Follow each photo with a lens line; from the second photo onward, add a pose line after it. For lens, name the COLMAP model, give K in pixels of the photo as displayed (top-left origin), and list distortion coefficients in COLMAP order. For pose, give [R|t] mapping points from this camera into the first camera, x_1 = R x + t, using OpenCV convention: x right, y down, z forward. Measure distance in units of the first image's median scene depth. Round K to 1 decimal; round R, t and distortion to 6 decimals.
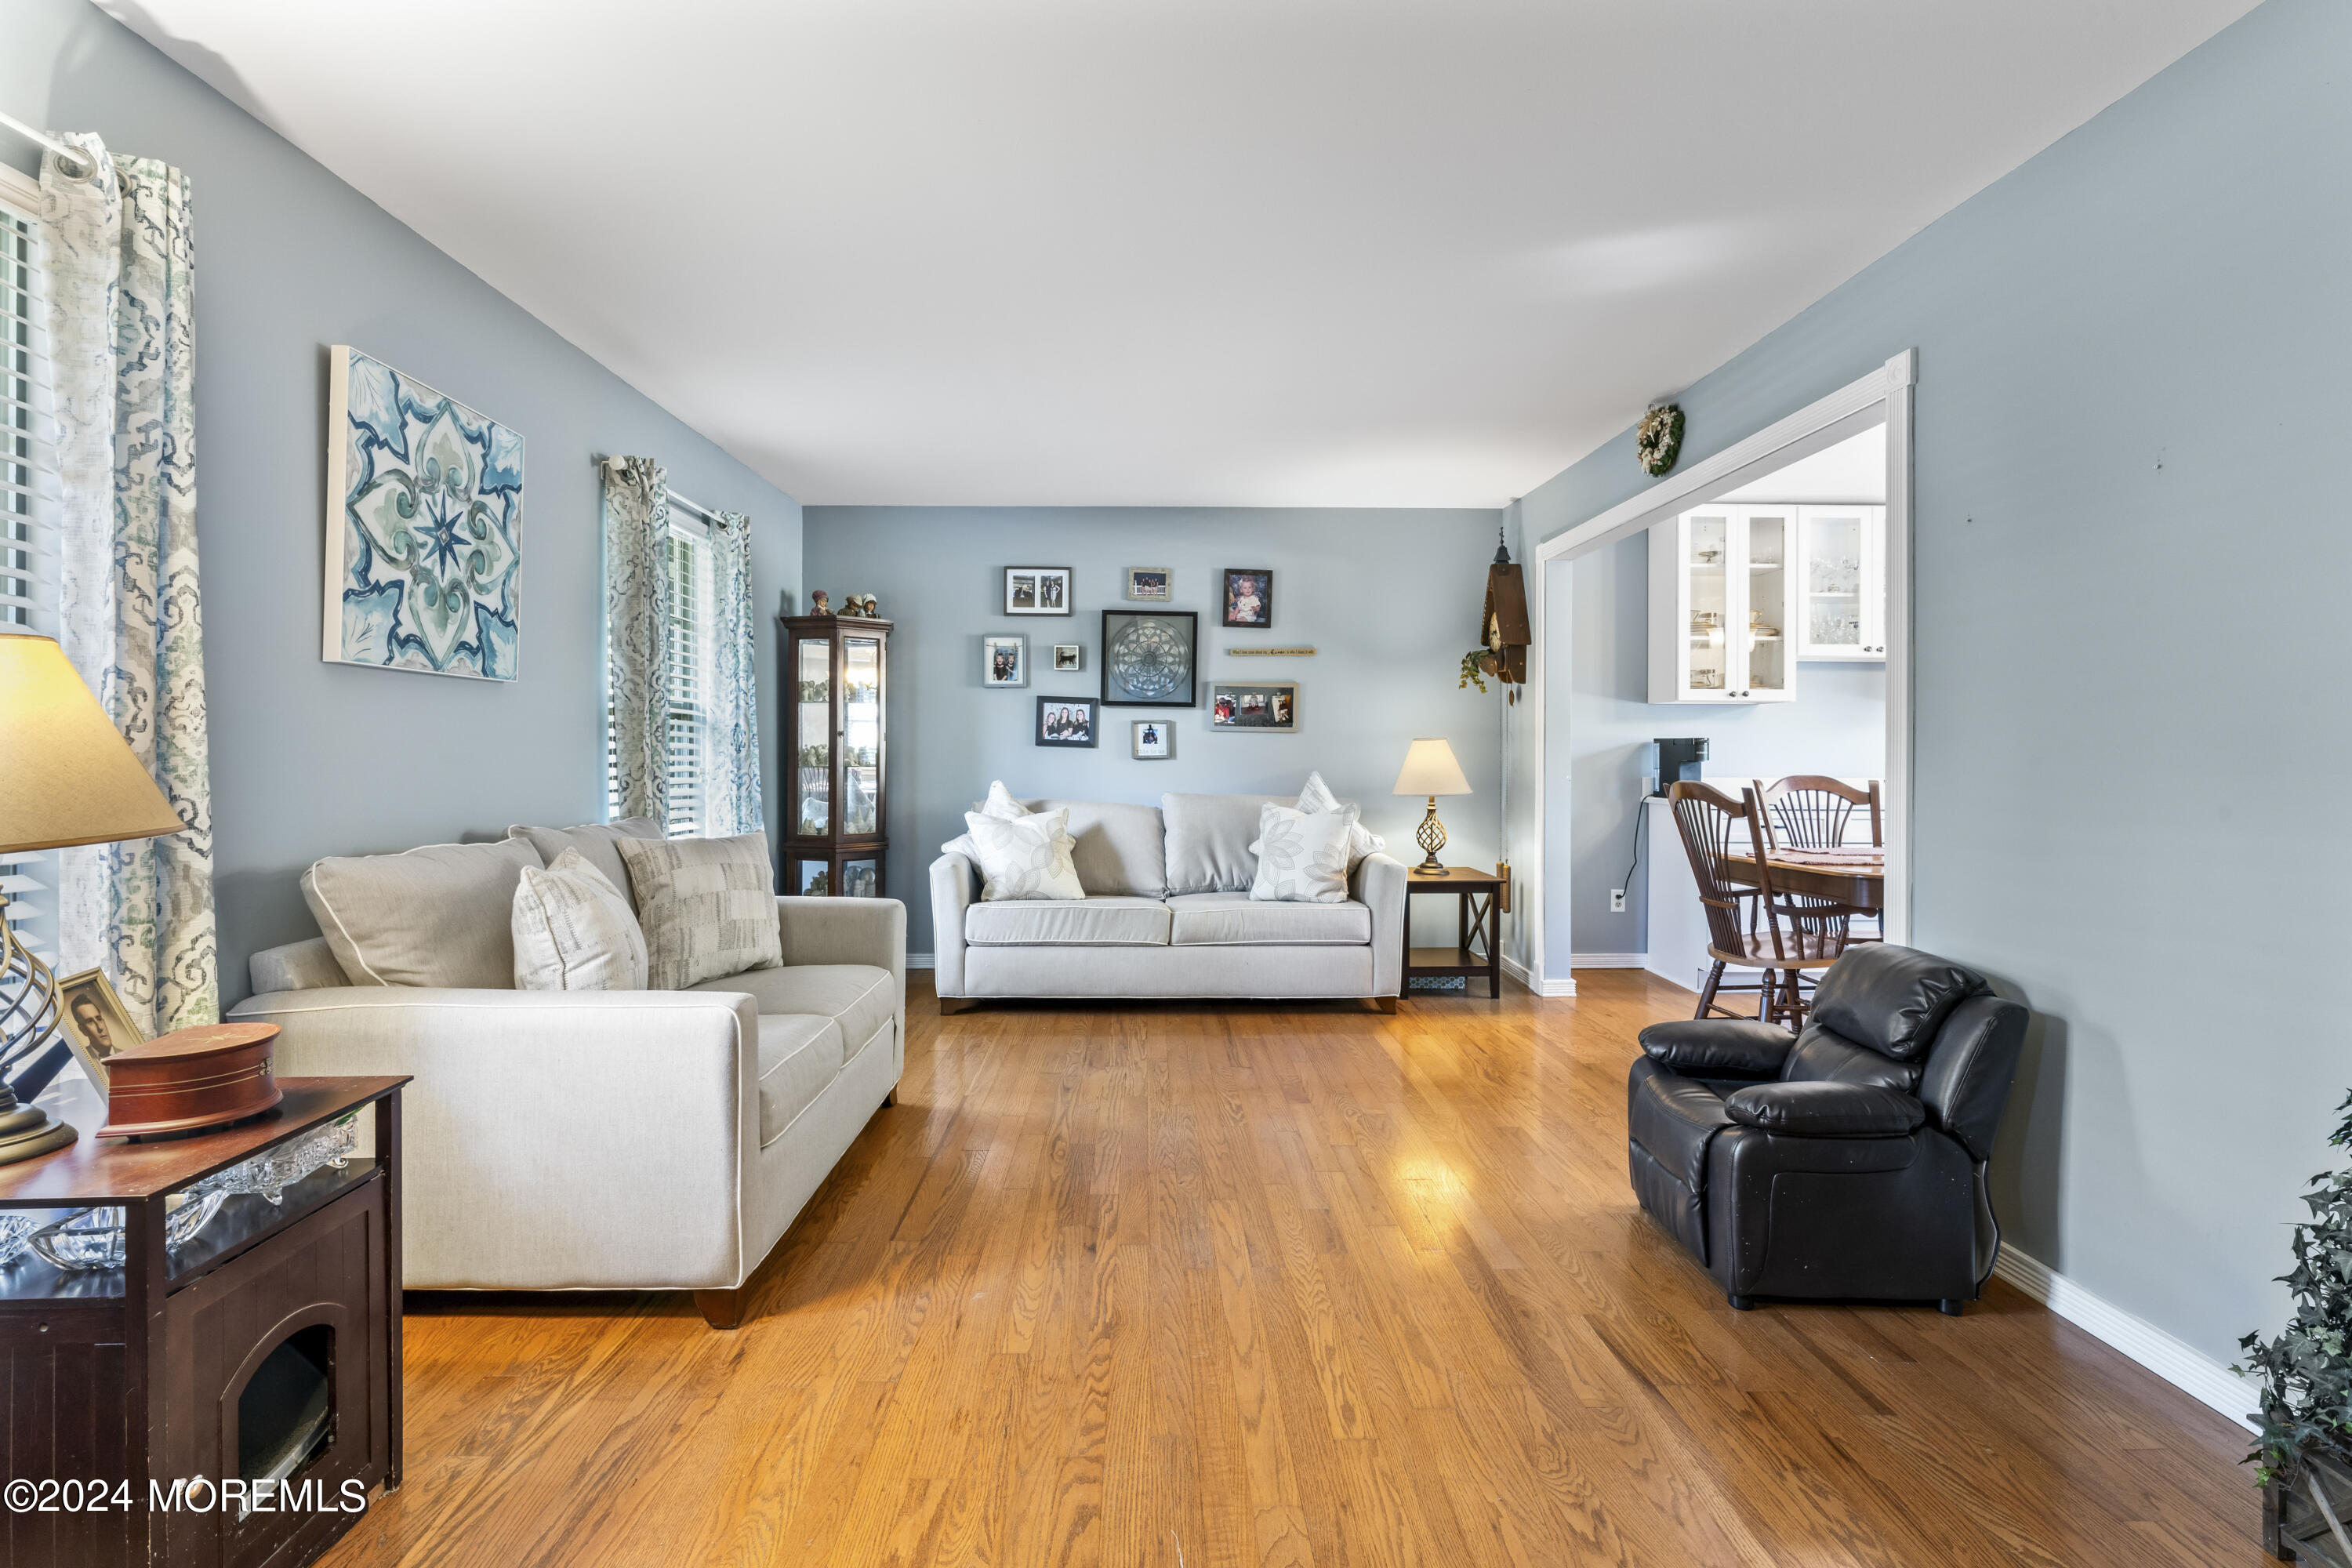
lens RADIAL K [[1109.6, 0, 1170.4], [0, 1109.6, 770.2], [0, 0, 1]] dist [-0.002306, -0.000138]
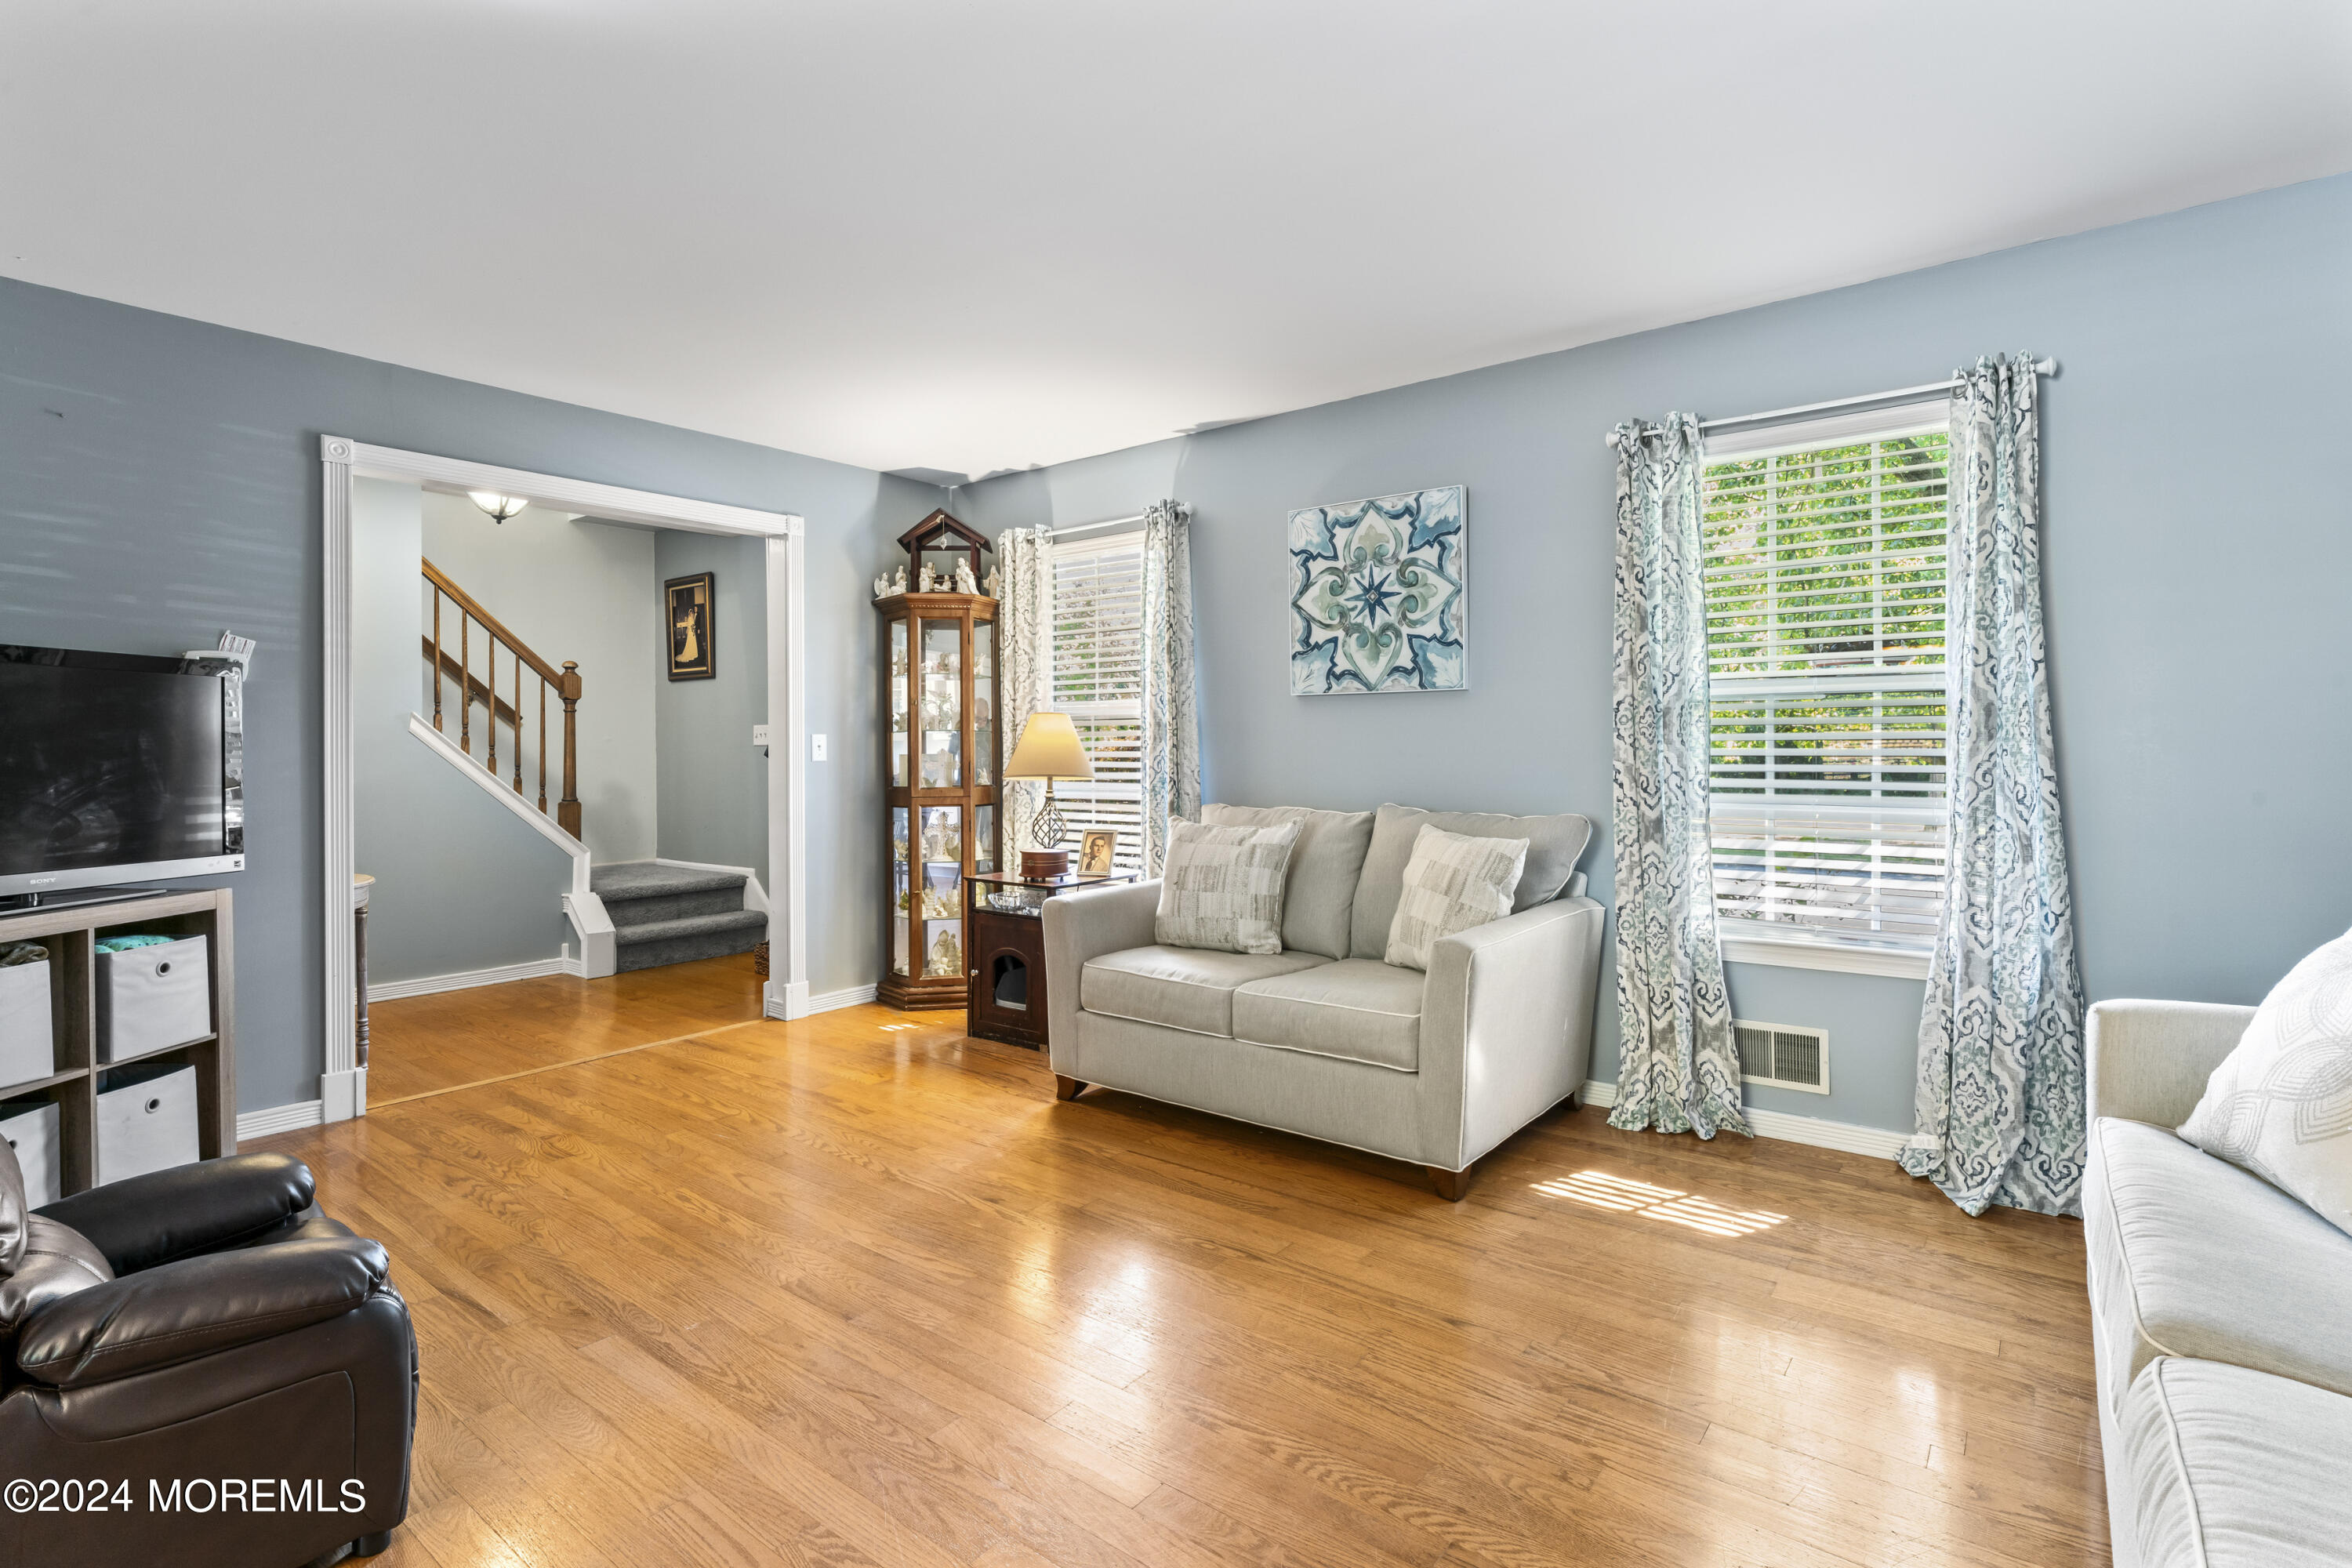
lens RADIAL K [[1109.6, 0, 1172.2], [0, 1109.6, 761.4], [0, 0, 1]] dist [-0.002306, -0.000138]
pose [[-0.638694, 0.017803, -0.769255, 0.621271], [-0.004160, 0.999638, 0.026589, -0.035331], [0.769449, 0.020182, -0.638389, 1.732853]]
